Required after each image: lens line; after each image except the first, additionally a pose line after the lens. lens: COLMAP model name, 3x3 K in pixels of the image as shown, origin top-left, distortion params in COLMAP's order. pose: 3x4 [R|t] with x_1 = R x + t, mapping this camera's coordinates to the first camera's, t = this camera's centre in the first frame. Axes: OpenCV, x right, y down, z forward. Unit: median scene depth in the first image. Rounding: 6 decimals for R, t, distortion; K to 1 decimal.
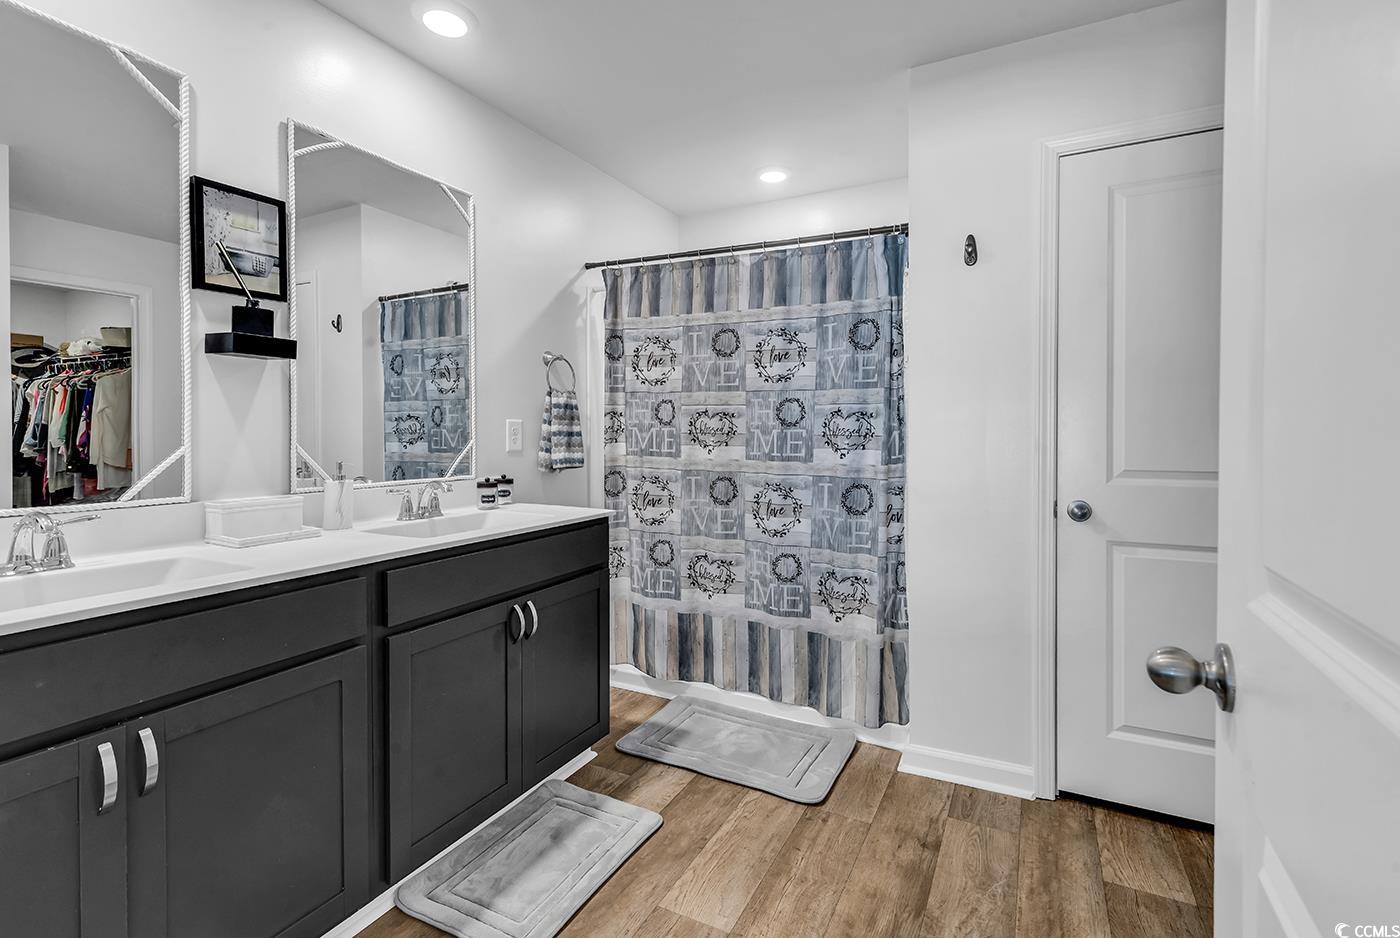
lens RADIAL K [[649.7, 0, 717.7], [0, 649.7, 446.9], [0, 0, 1]] dist [-0.001715, 0.000069]
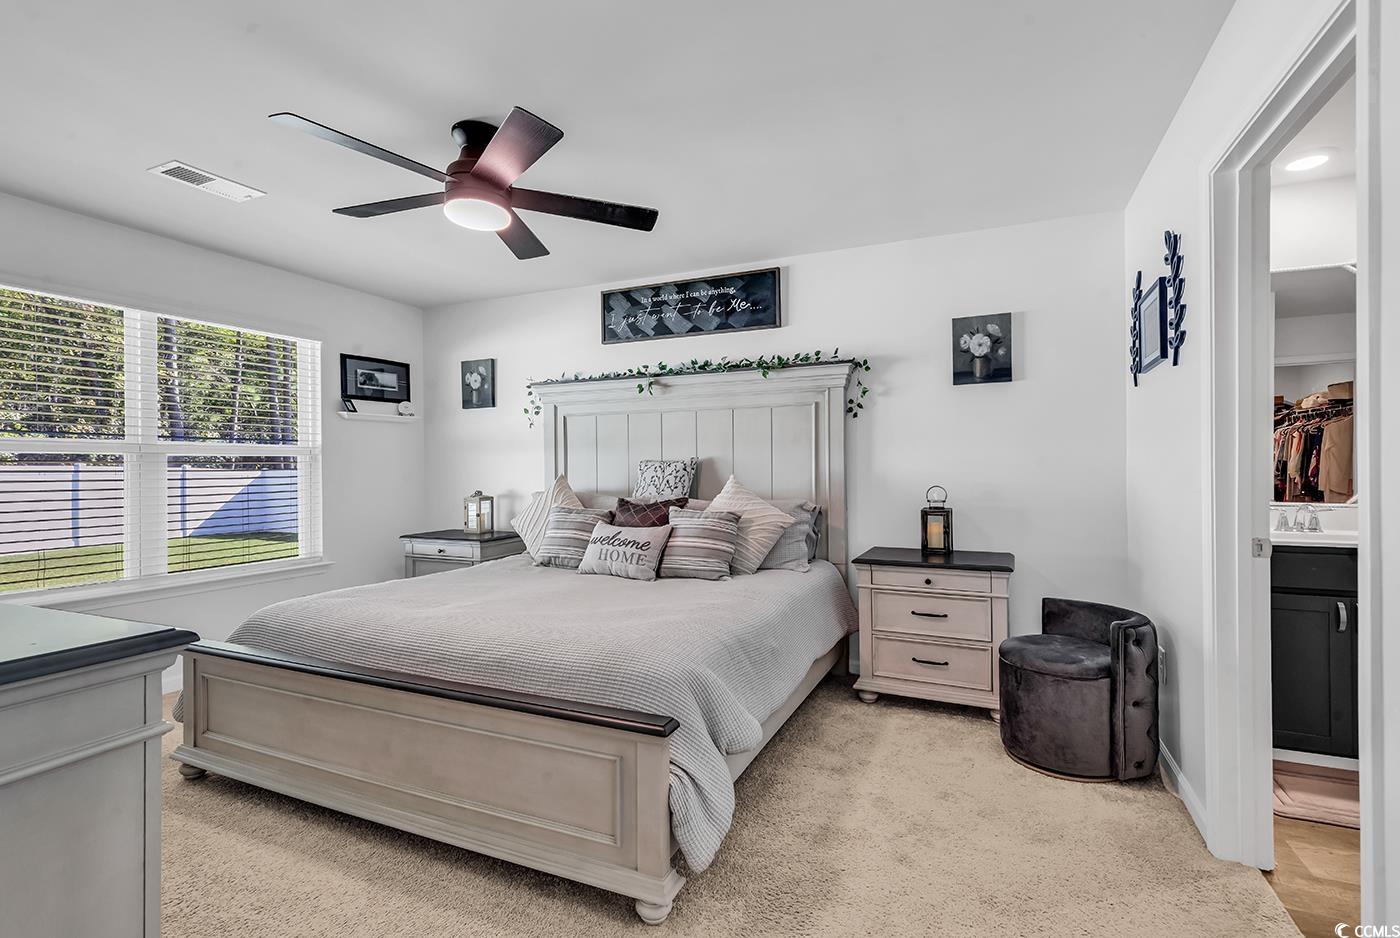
lens RADIAL K [[649.7, 0, 693.9], [0, 649.7, 471.5], [0, 0, 1]] dist [-0.001715, 0.000069]
pose [[0.045956, 0.000868, -0.998943, 0.293830], [-0.017698, 0.999843, 0.000055, 0.010626], [0.998787, 0.017677, 0.045965, -0.331723]]
